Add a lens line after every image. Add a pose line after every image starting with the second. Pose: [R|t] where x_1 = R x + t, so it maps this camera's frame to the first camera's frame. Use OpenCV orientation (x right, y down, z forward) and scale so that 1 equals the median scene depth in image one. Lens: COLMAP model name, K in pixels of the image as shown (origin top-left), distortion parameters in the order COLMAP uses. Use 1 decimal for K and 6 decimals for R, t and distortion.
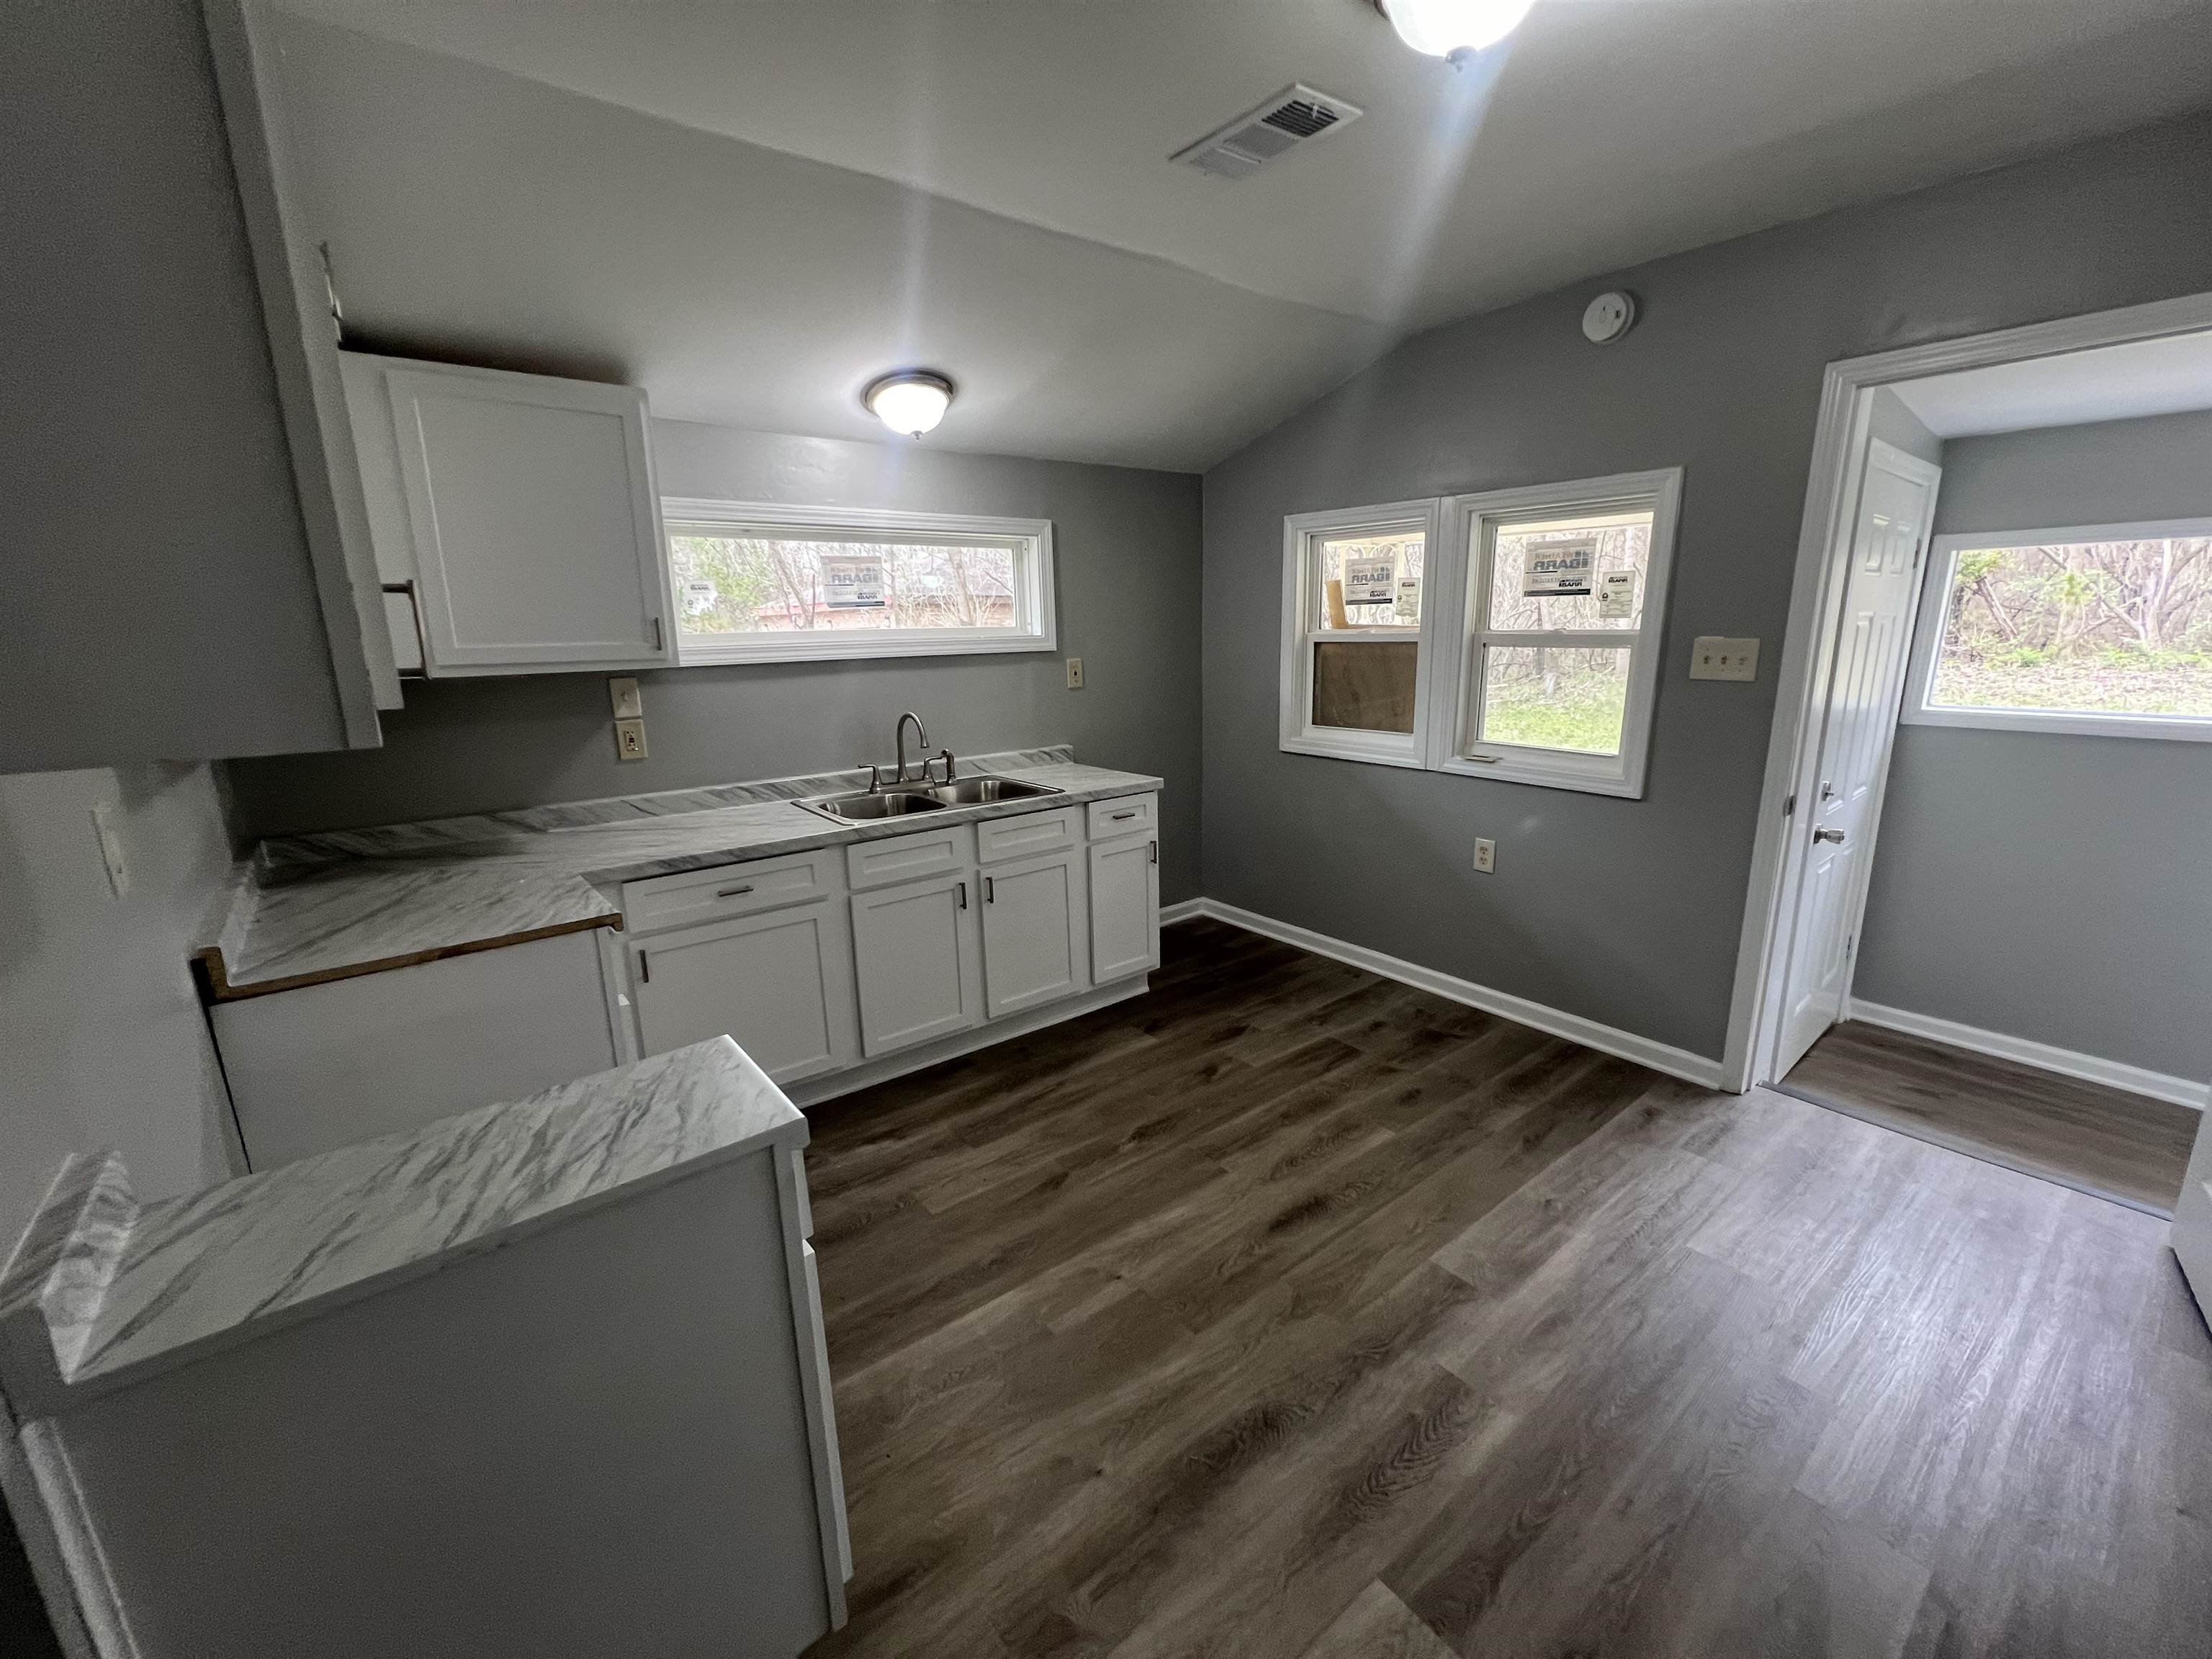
lens RADIAL K [[893.9, 0, 1106.0], [0, 893.9, 829.5], [0, 0, 1]] dist [-0.000452, 0.000274]
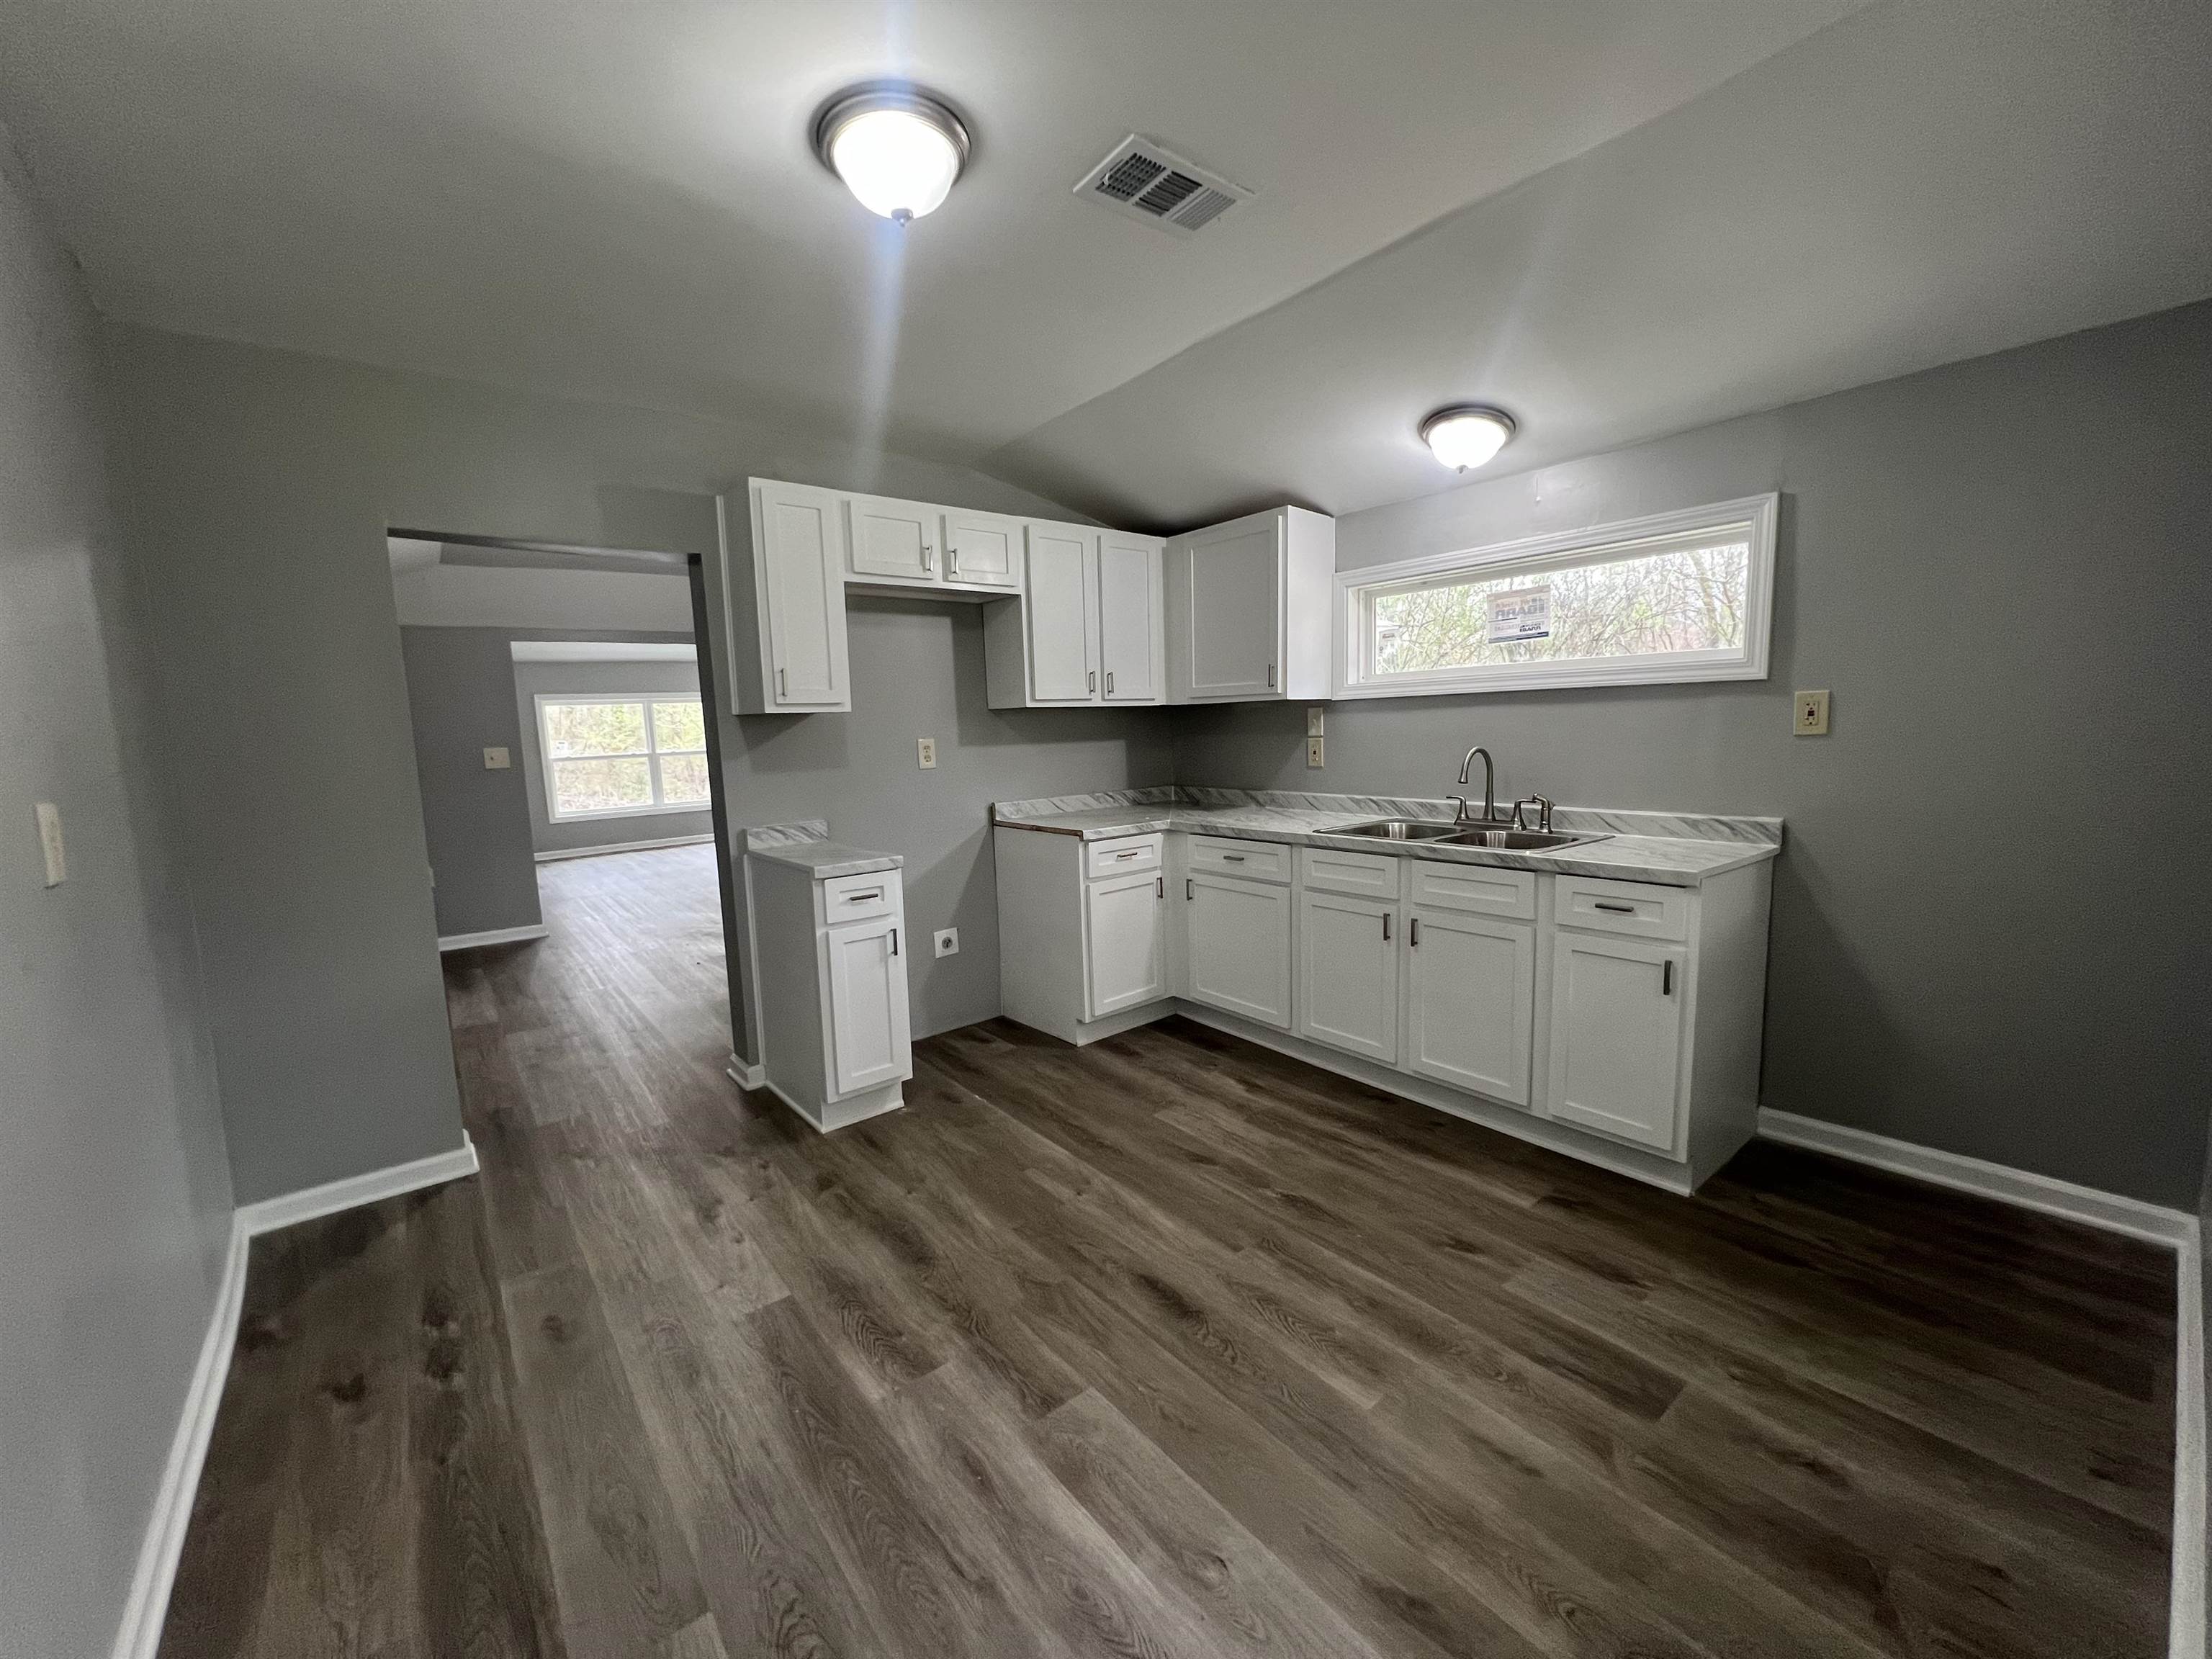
lens RADIAL K [[893.9, 0, 1106.0], [0, 893.9, 829.5], [0, 0, 1]] dist [-0.000452, 0.000274]
pose [[0.005046, 0.141067, -0.989987, 0.875237], [-0.190895, 0.971930, 0.137521, -0.117322], [0.981597, 0.188290, 0.031833, 0.690689]]
